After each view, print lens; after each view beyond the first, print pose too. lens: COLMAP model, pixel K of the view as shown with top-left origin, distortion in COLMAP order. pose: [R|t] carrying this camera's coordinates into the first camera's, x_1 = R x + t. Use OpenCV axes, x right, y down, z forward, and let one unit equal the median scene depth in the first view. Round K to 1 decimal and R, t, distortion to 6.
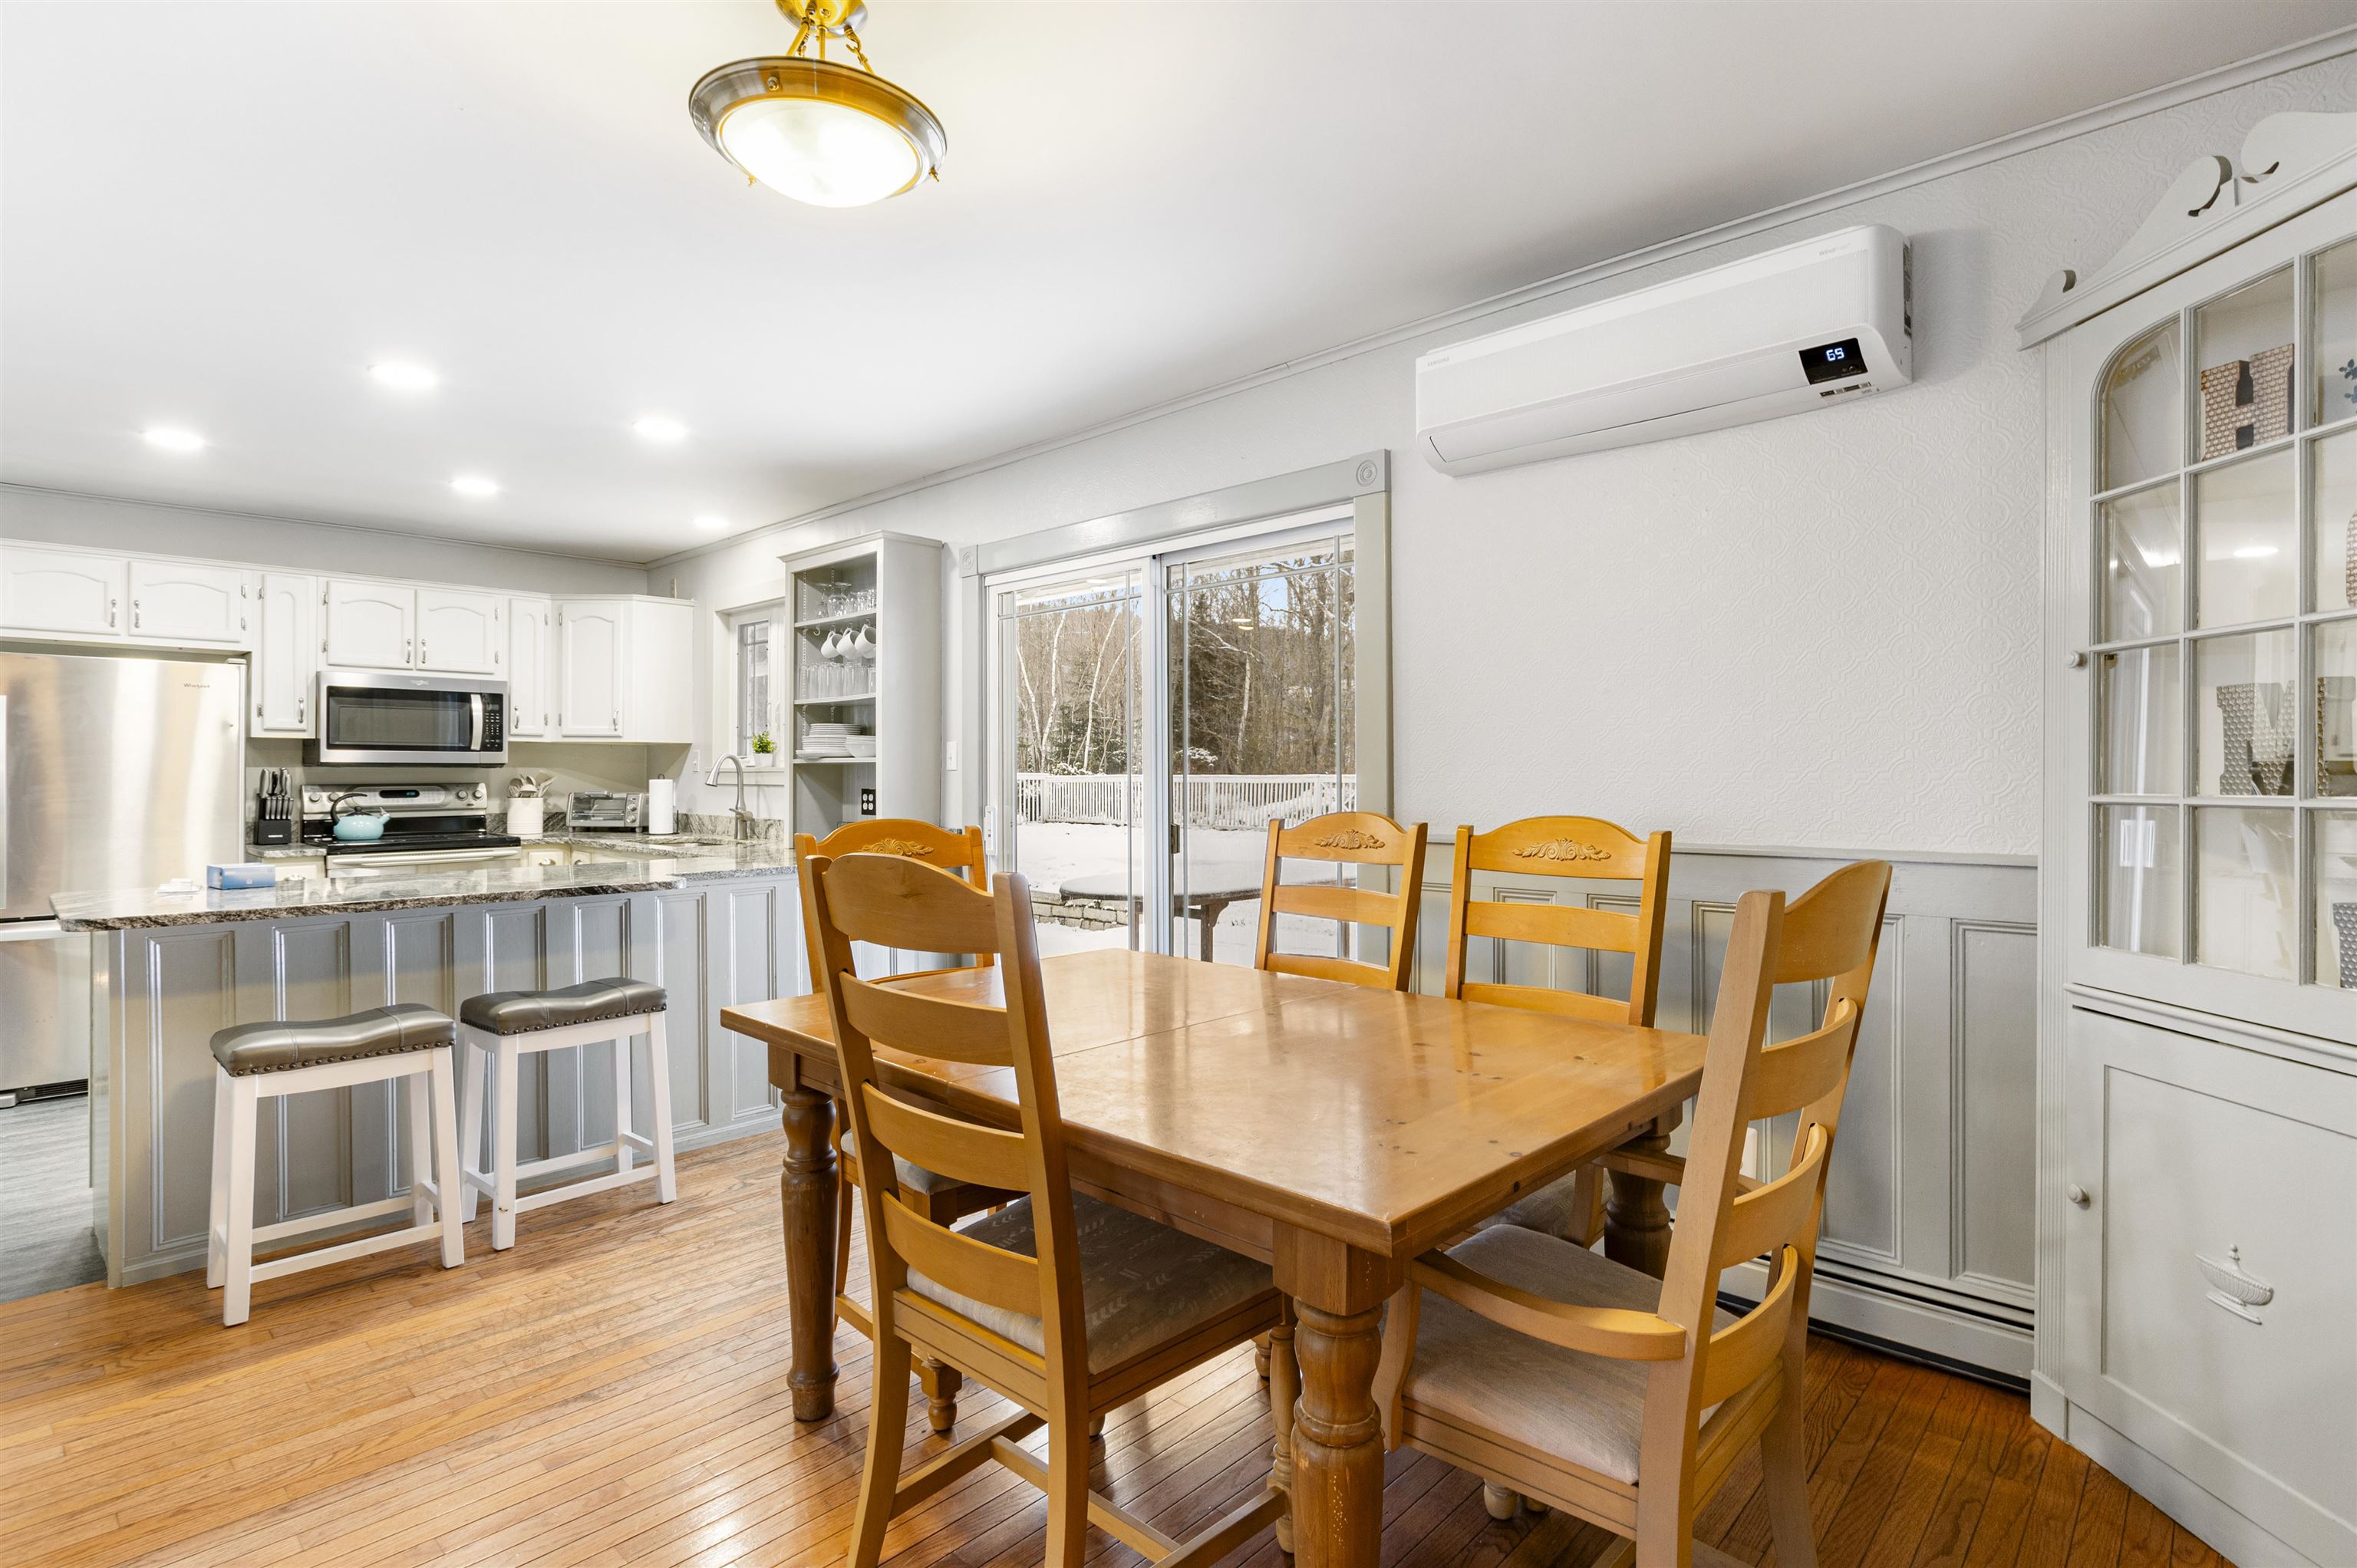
lens RADIAL K [[1167.0, 0, 1185.2], [0, 1167.0, 763.6], [0, 0, 1]] dist [-0.012045, -0.003009]
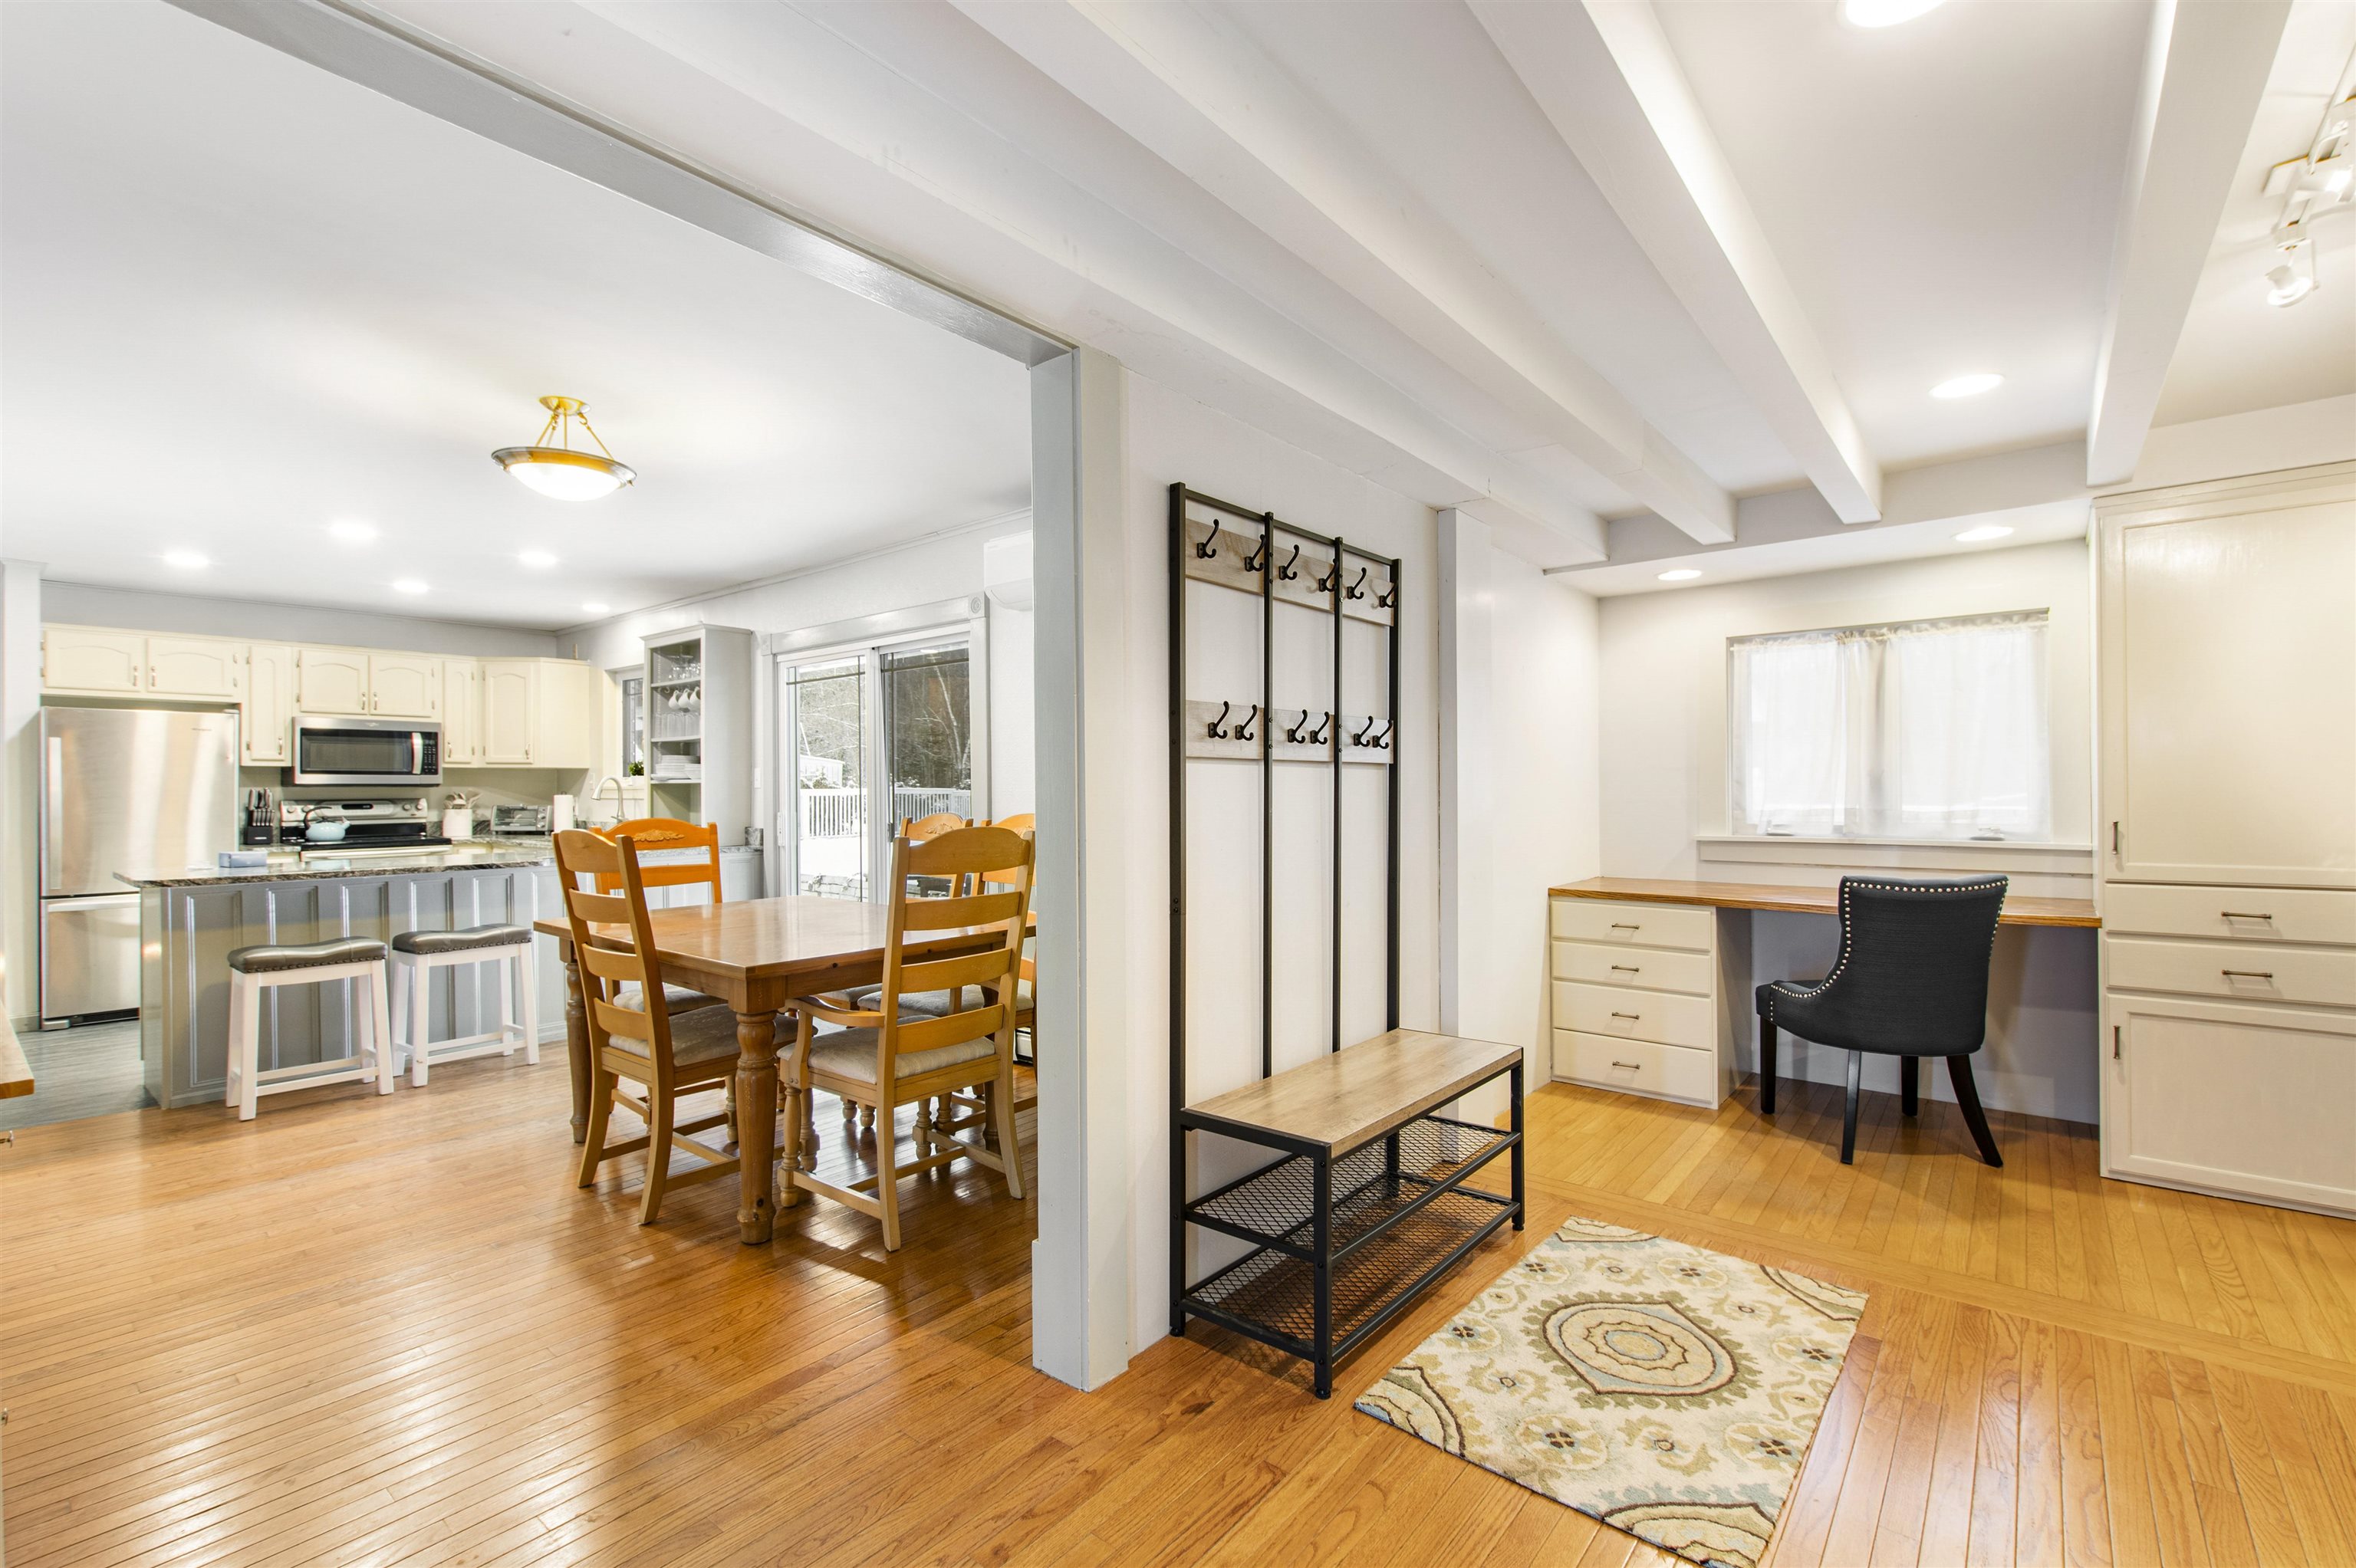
lens RADIAL K [[1047.3, 0, 1216.6], [0, 1047.3, 785.1], [0, 0, 1]] dist [-0.025509, 0.003010]
pose [[0.995774, -0.003492, 0.091770, 0.239083], [0.002892, 0.999974, 0.006668, -0.004622], [-0.091791, -0.006375, 0.995758, -0.327480]]
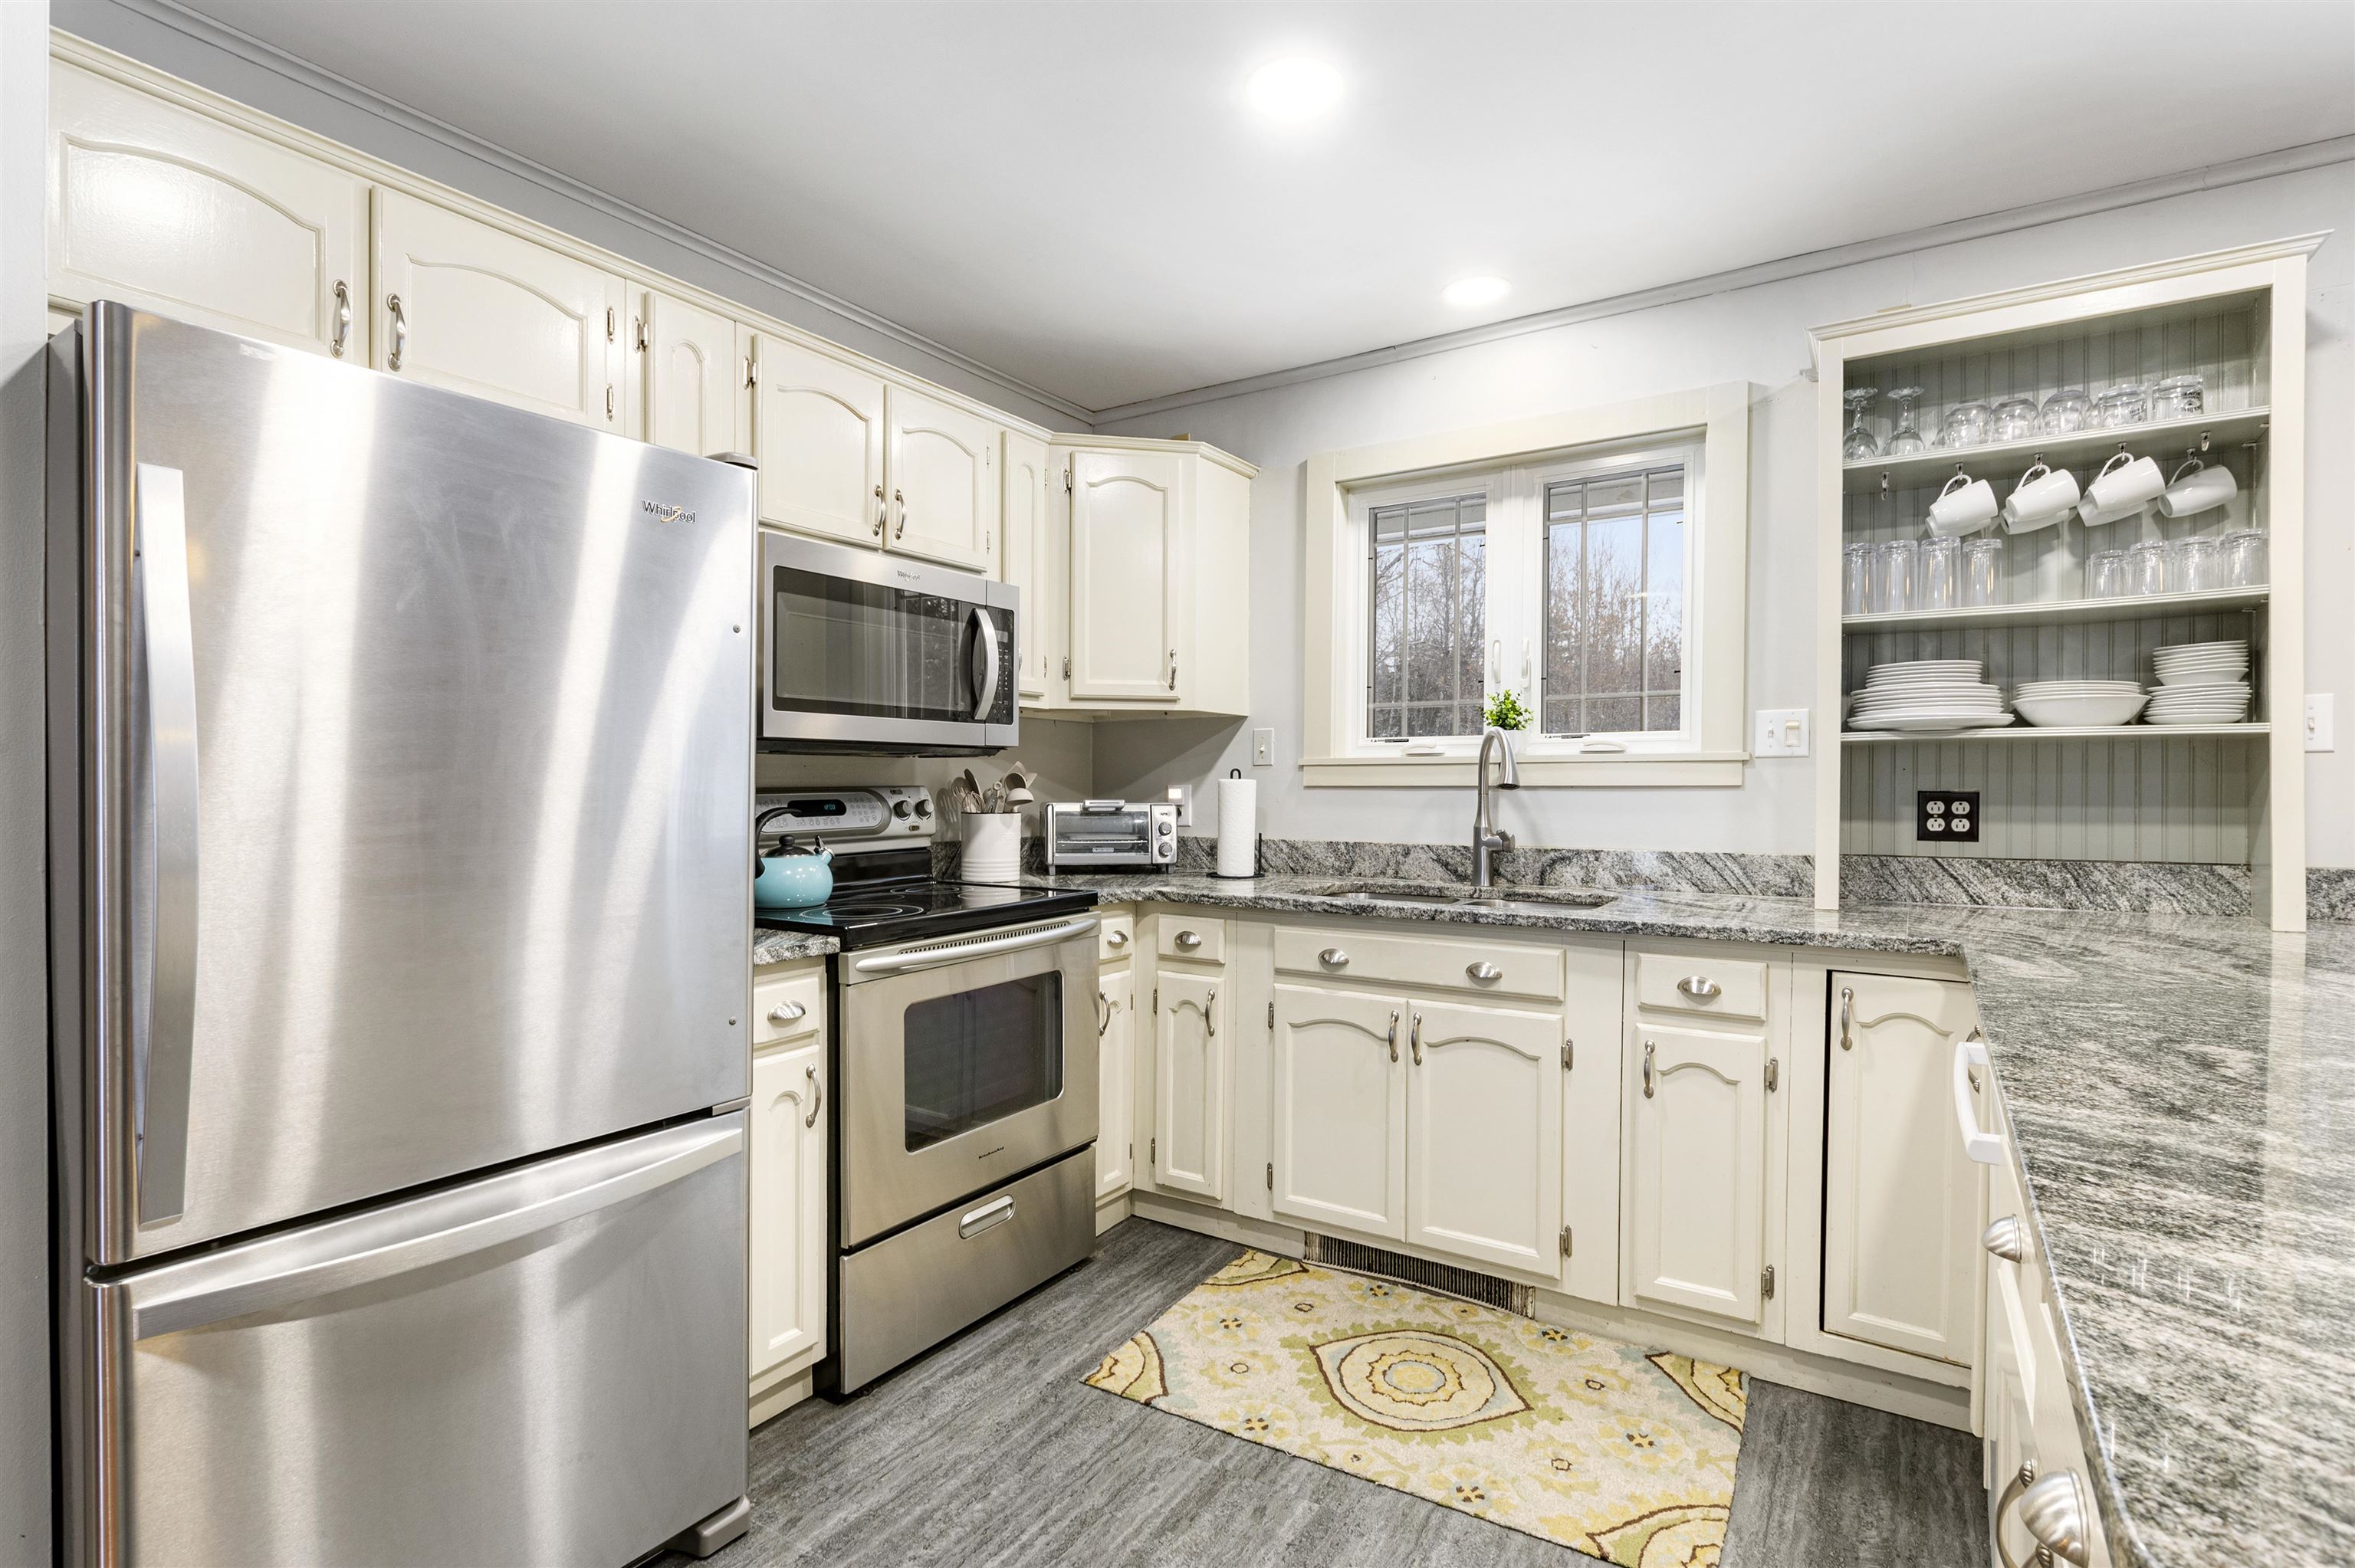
lens RADIAL K [[1136.5, 0, 1168.1], [0, 1136.5, 791.5], [0, 0, 1]] dist [-0.000840, -0.001033]
pose [[0.981832, -0.006161, 0.189650, -0.739368], [0.002210, 0.999776, 0.021038, 0.010726], [-0.189737, -0.020237, 0.981626, 0.592275]]
